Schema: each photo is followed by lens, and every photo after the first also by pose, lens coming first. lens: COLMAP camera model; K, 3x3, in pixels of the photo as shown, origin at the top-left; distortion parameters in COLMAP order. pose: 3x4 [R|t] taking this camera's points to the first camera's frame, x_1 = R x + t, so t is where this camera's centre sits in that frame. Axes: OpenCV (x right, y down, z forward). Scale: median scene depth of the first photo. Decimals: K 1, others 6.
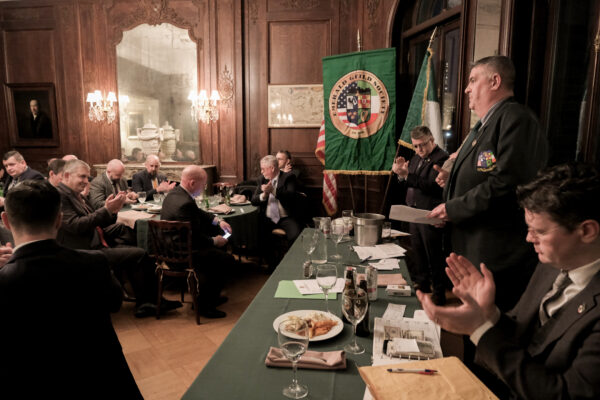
lens RADIAL K [[416.5, 0, 299.6], [0, 416.5, 199.4], [0, 0, 1]] dist [-0.002970, -0.000334]
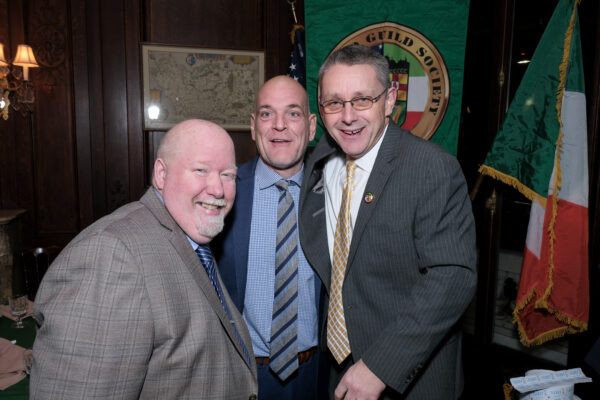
lens RADIAL K [[482.0, 0, 299.8], [0, 482.0, 201.7], [0, 0, 1]] dist [0.013871, -0.001236]
pose [[0.918841, -0.040165, 0.392578, -0.186204], [0.041797, 0.999116, 0.004394, -0.105413], [-0.392408, 0.012371, 0.919708, 0.518086]]
